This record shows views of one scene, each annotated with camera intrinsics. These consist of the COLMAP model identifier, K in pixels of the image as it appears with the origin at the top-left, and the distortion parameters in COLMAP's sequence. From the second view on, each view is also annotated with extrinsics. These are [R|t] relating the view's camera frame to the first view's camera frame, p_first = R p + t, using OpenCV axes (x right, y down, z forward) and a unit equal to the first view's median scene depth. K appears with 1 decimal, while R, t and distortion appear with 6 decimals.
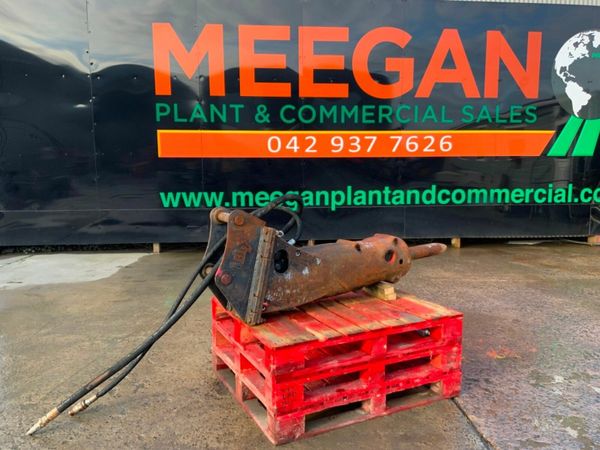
lens RADIAL K [[495.4, 0, 300.1], [0, 495.4, 225.5], [0, 0, 1]] dist [0.037966, -0.071303]
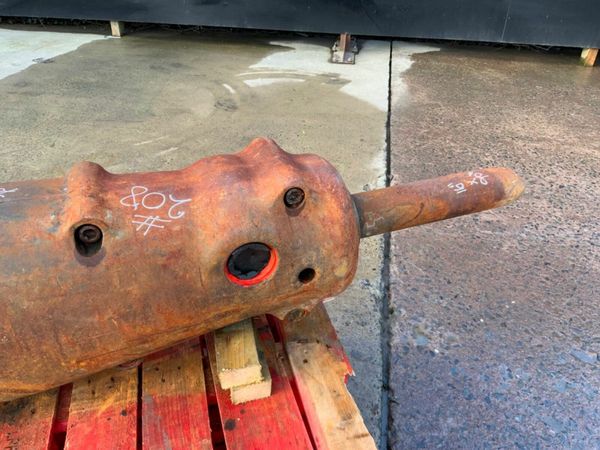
lens RADIAL K [[495.4, 0, 297.5], [0, 495.4, 226.1], [0, 0, 1]] dist [0.037966, -0.071303]
pose [[0.976687, 0.144715, -0.158555, 0.125072], [-0.061243, 0.895752, 0.440315, -0.034526], [0.205746, -0.420340, 0.883732, 0.411232]]
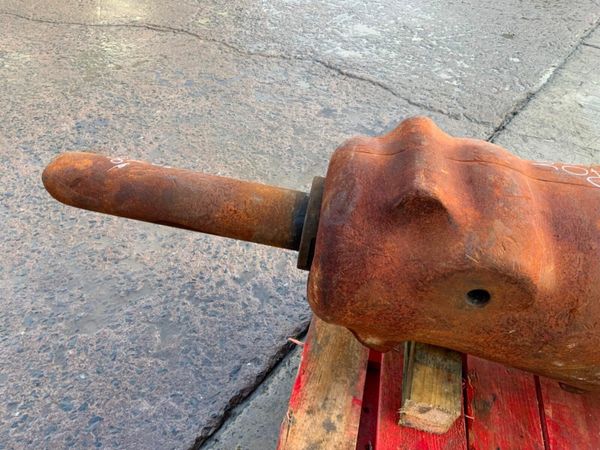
lens RADIAL K [[495.4, 0, 298.1], [0, 495.4, 223.2], [0, 0, 1]] dist [0.037966, -0.071303]
pose [[-0.768674, -0.447469, 0.457068, 0.061006], [0.020379, 0.697074, 0.716709, -0.054562], [-0.639315, 0.560231, -0.526704, 0.622803]]
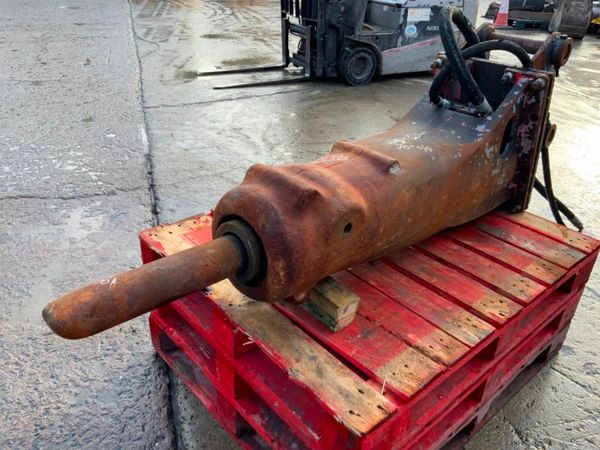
lens RADIAL K [[495.4, 0, 300.9], [0, 495.4, 226.7], [0, 0, 1]] dist [0.037966, -0.071303]
pose [[-0.968411, 0.087867, -0.233366, 0.133054], [-0.070753, 0.800578, 0.595037, -0.084557], [0.239112, 0.592752, -0.769072, 0.696542]]
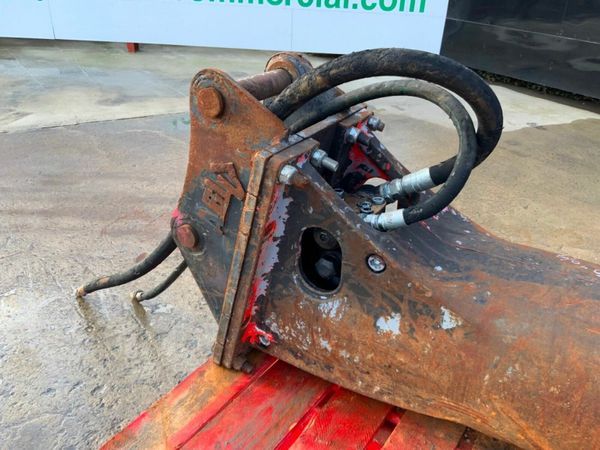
lens RADIAL K [[495.4, 0, 299.0], [0, 495.4, 225.0], [0, 0, 1]] dist [0.037966, -0.071303]
pose [[0.474976, 0.447556, -0.757688, 0.087803], [-0.162170, 0.890781, 0.424512, -0.038703], [0.864927, -0.078759, 0.495680, 0.371986]]
